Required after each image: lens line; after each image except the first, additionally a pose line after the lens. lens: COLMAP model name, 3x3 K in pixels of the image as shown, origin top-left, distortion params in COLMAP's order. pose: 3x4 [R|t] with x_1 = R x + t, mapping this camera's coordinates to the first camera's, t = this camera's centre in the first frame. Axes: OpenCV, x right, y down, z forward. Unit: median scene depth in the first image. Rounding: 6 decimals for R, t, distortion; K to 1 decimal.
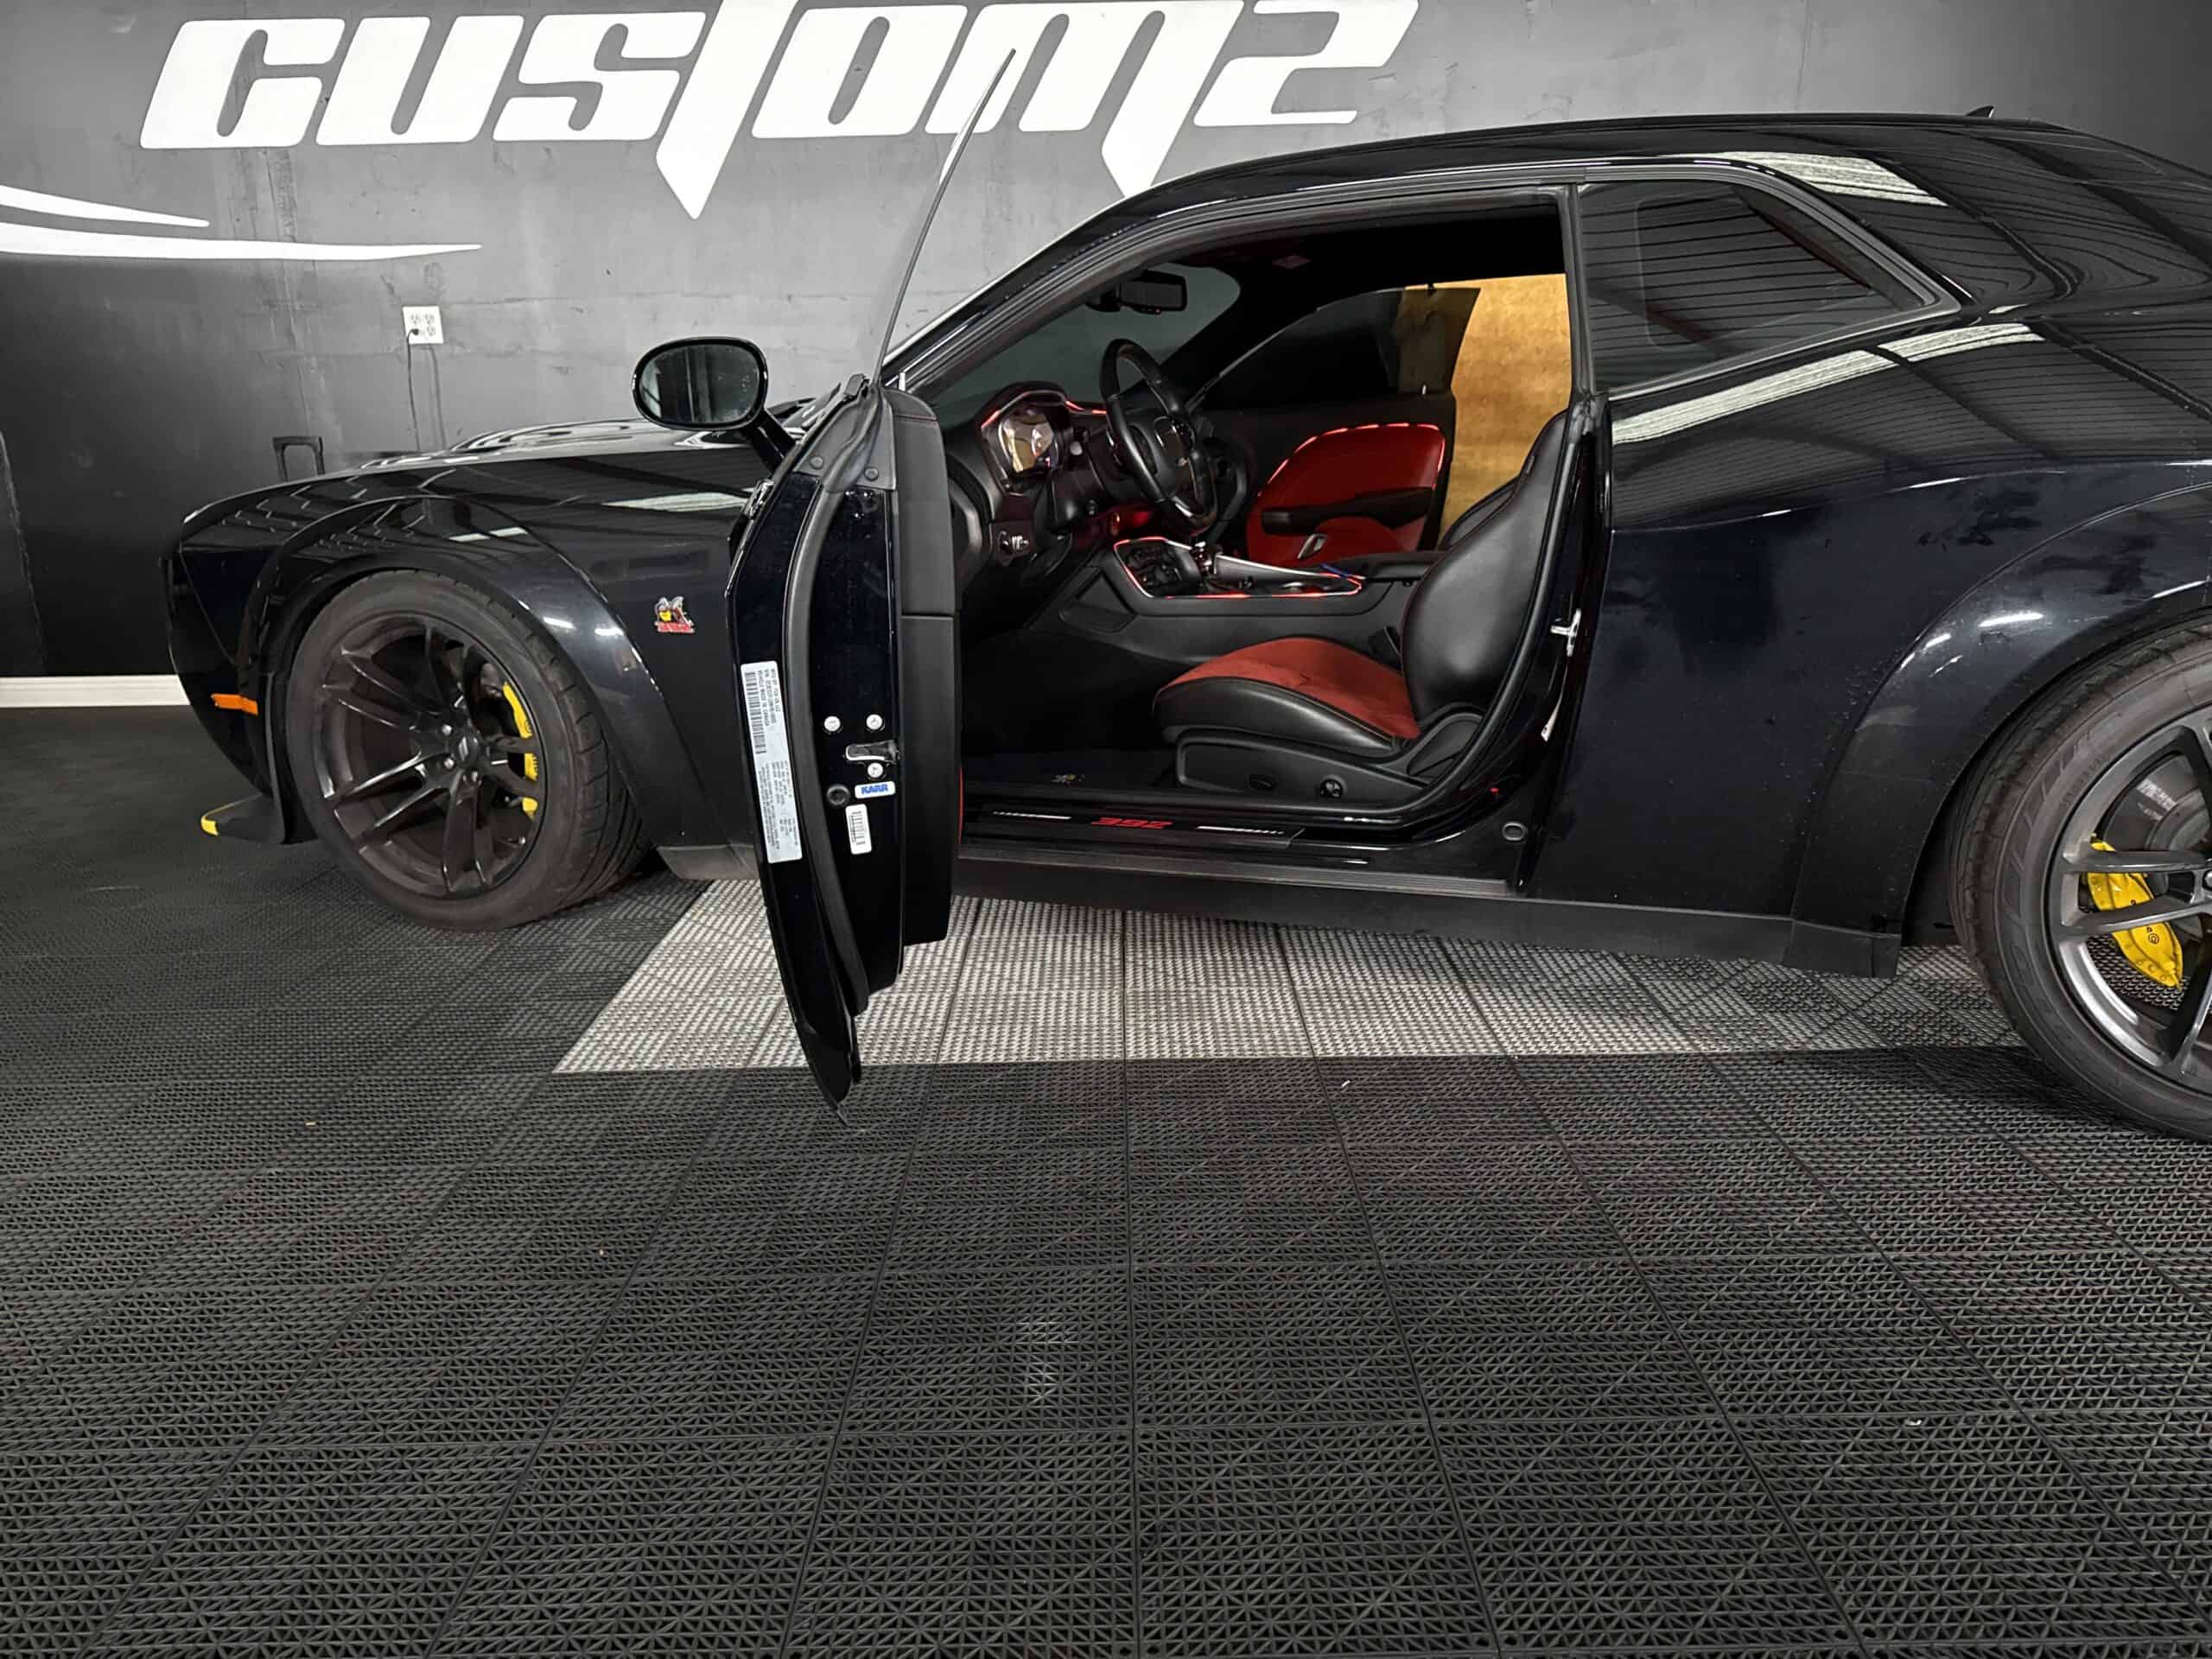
lens RADIAL K [[1567.1, 0, 1115.9], [0, 1567.1, 803.8], [0, 0, 1]] dist [0.060321, -0.102461]
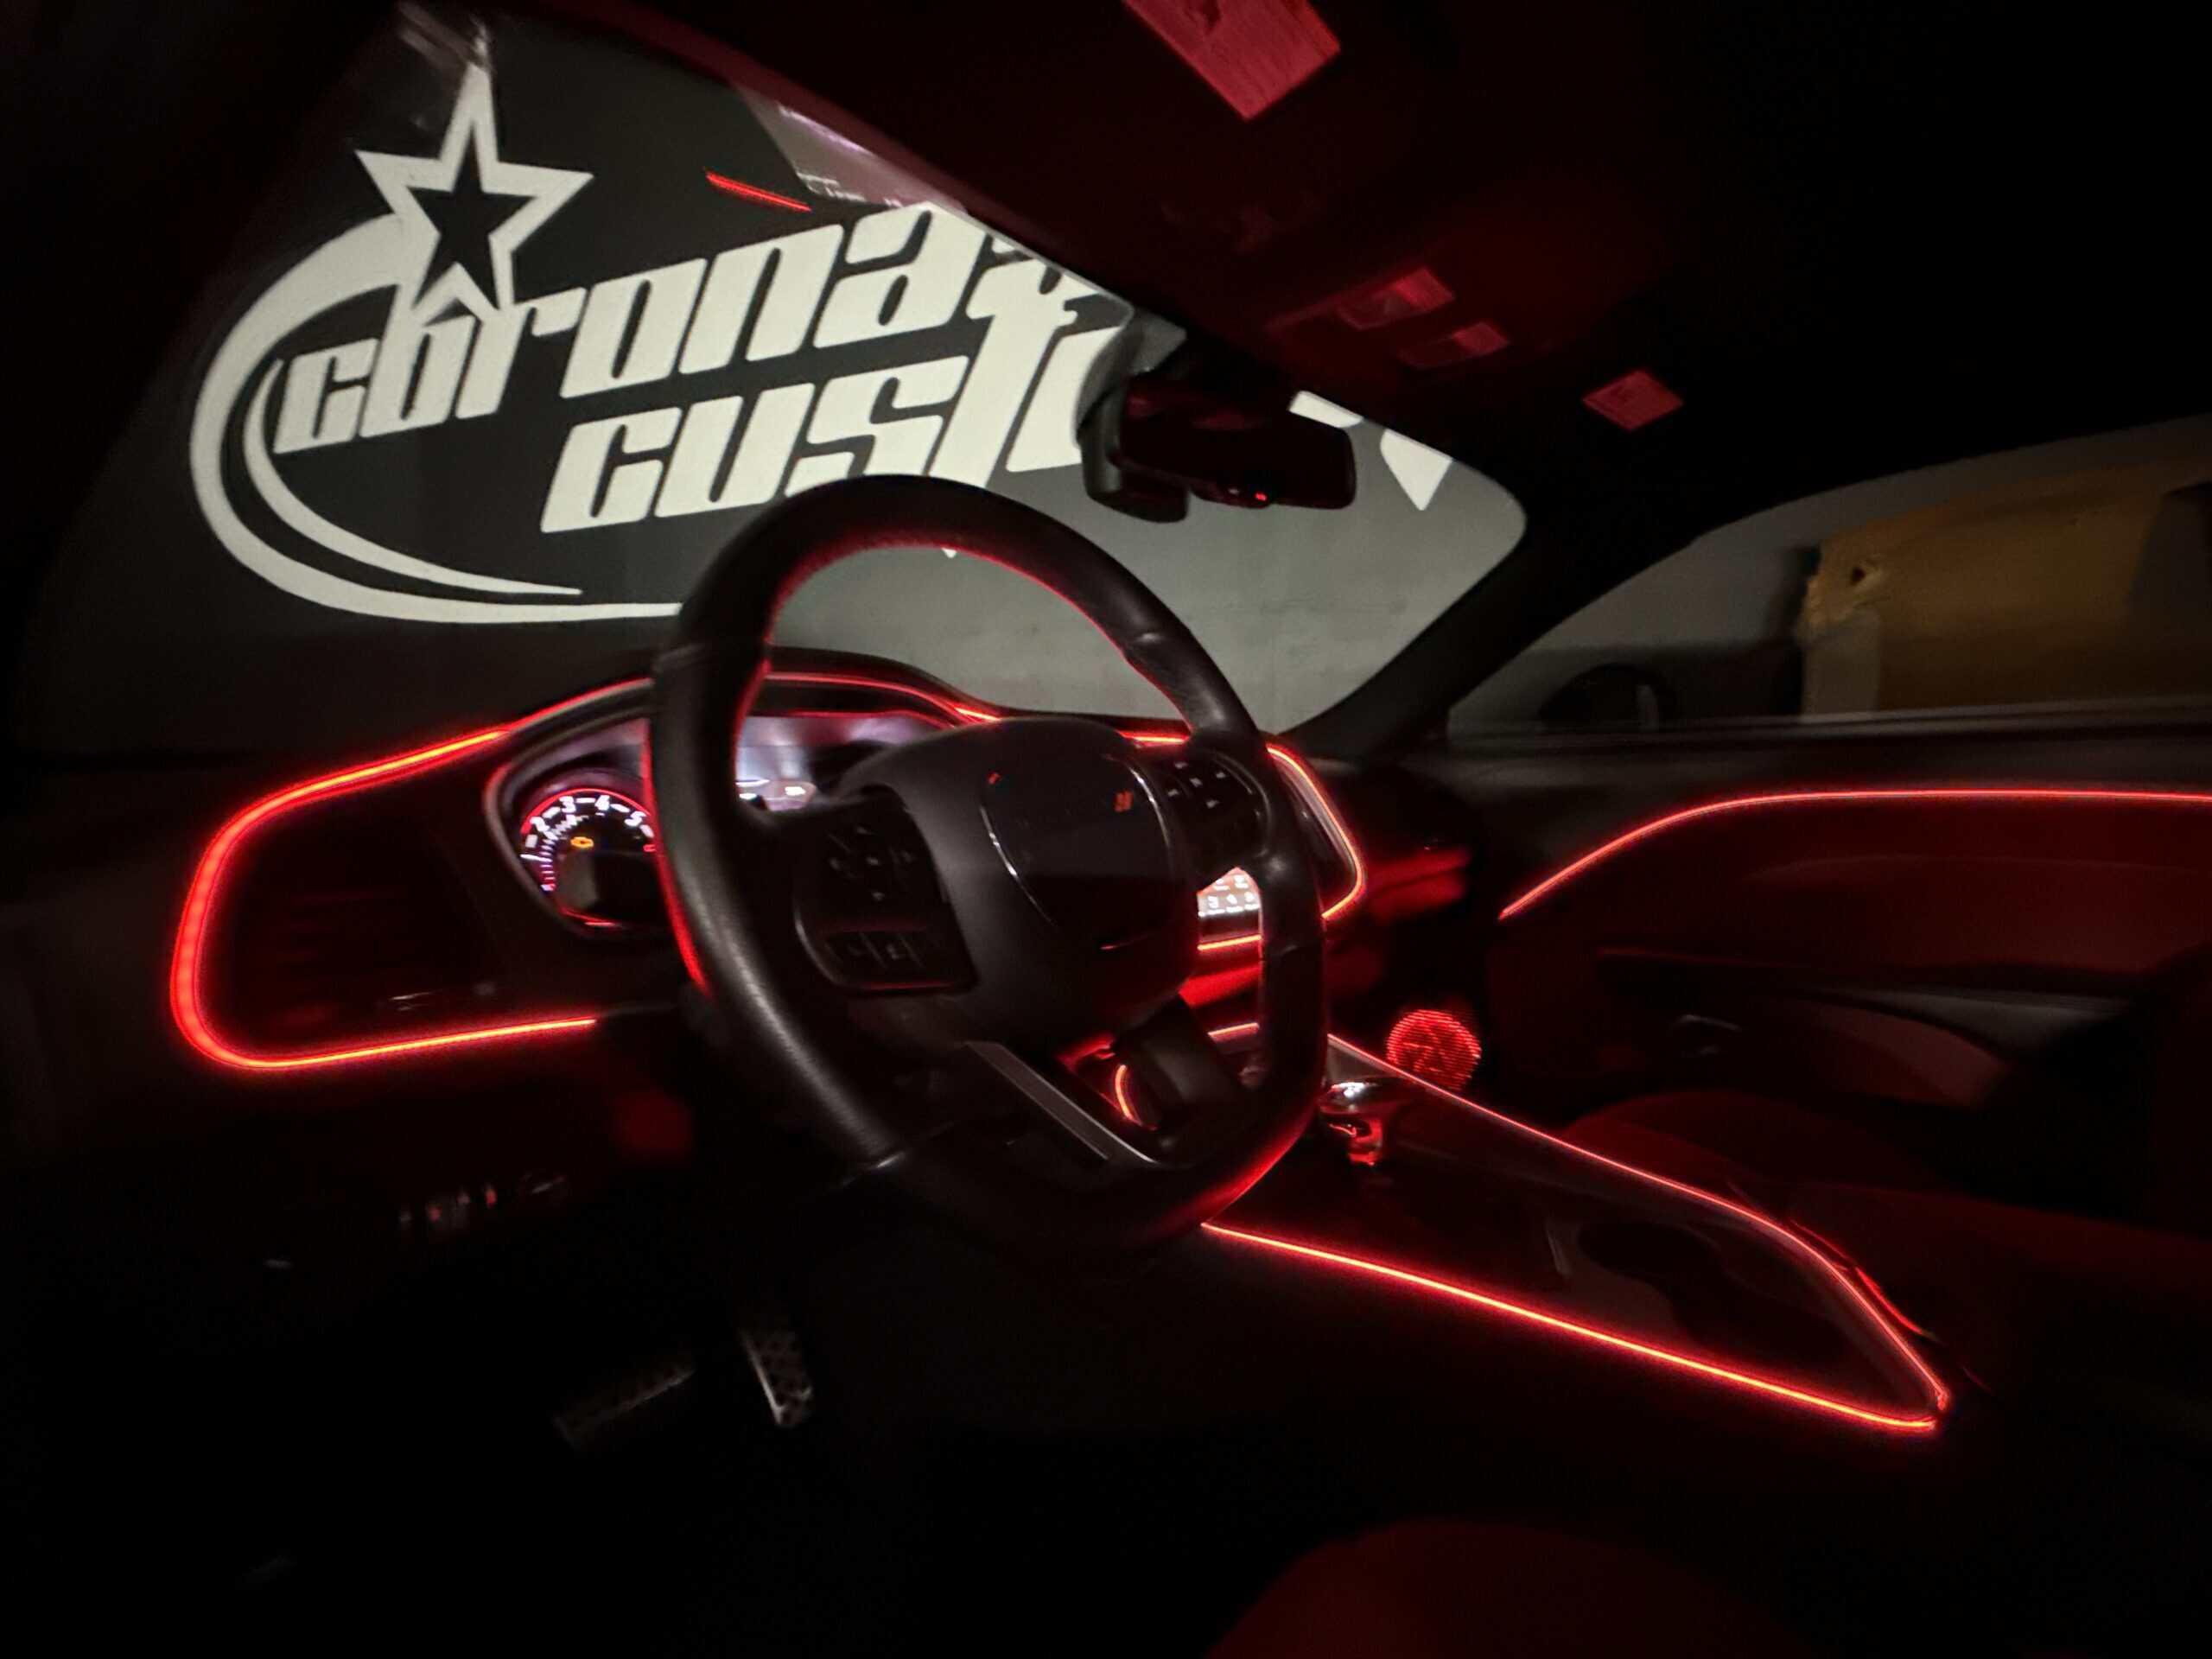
lens RADIAL K [[995.7, 0, 1098.4], [0, 995.7, 835.3], [0, 0, 1]] dist [-0.000441, -0.000299]
pose [[0.927888, 0.028238, -0.371789, 0.055632], [-0.086309, 0.986313, -0.140493, -0.122993], [0.362733, 0.162450, 0.917625, 0.503464]]
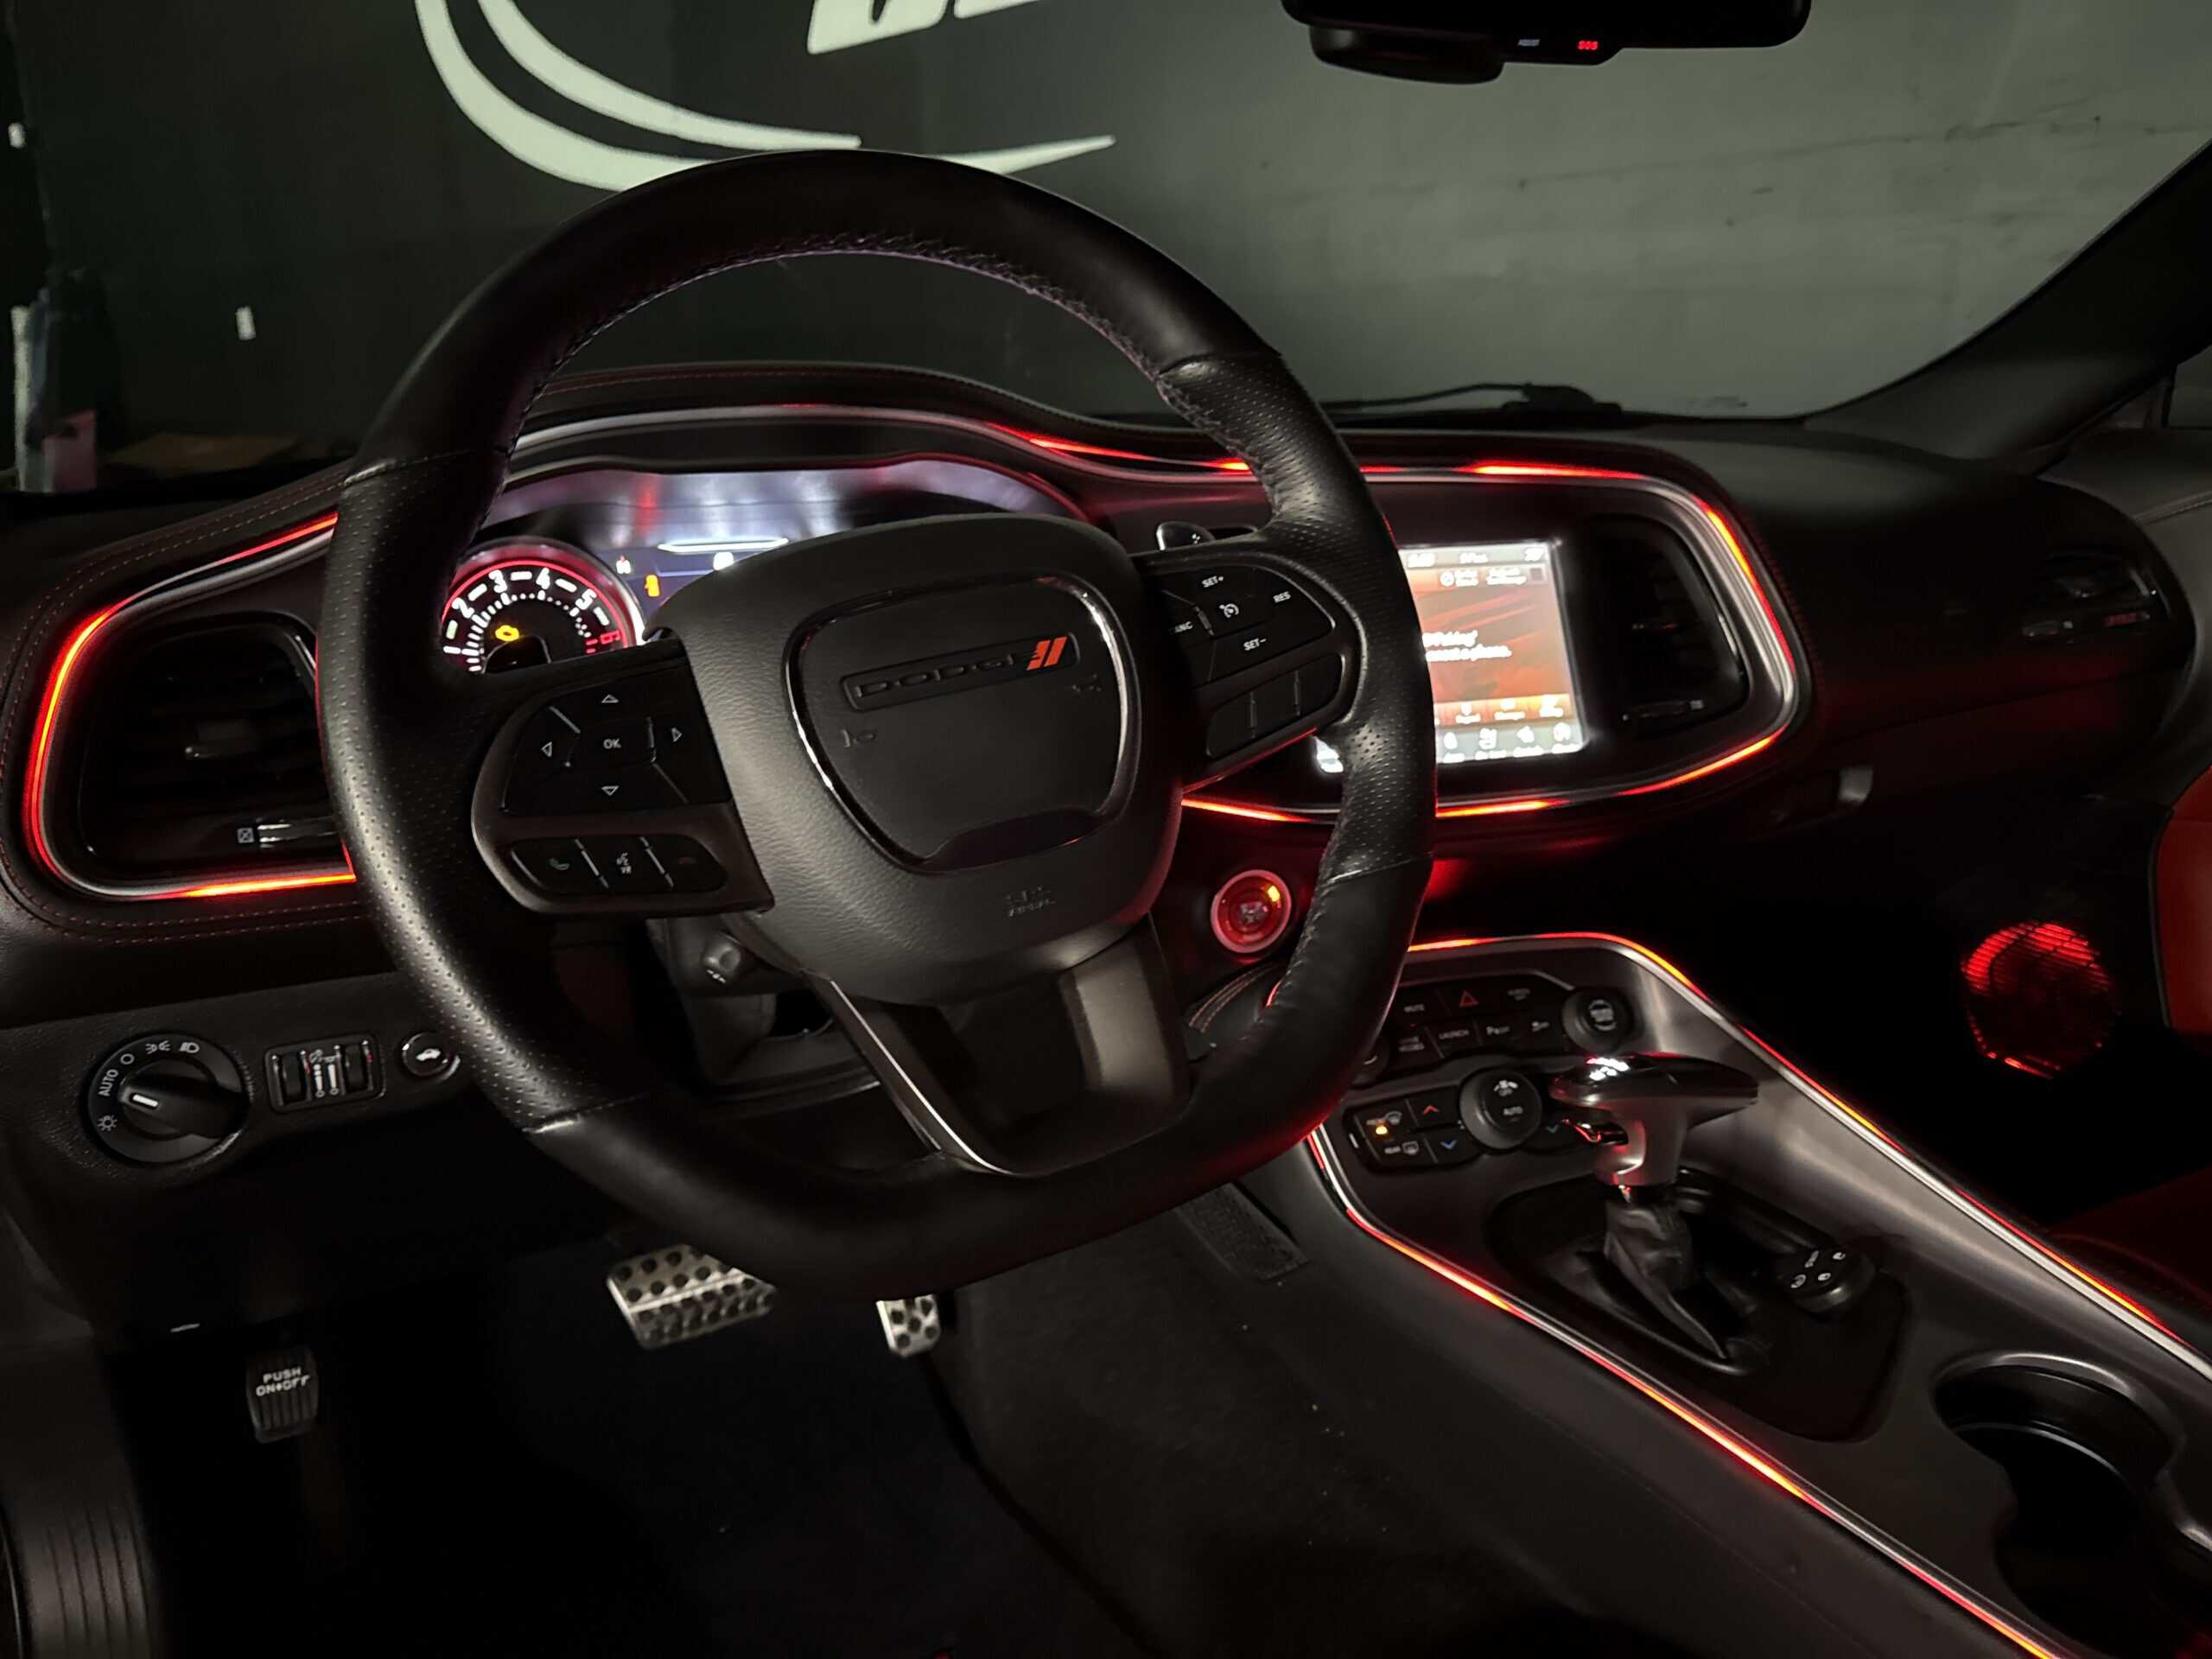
lens RADIAL K [[1567.1, 0, 1115.9], [0, 1567.1, 803.8], [0, 0, 1]] dist [0.060321, -0.102461]
pose [[0.728597, 0.184220, -0.659704, 0.096195], [-0.161749, 0.982187, 0.095631, -0.141117], [0.665570, 0.037030, 0.745416, 0.518438]]
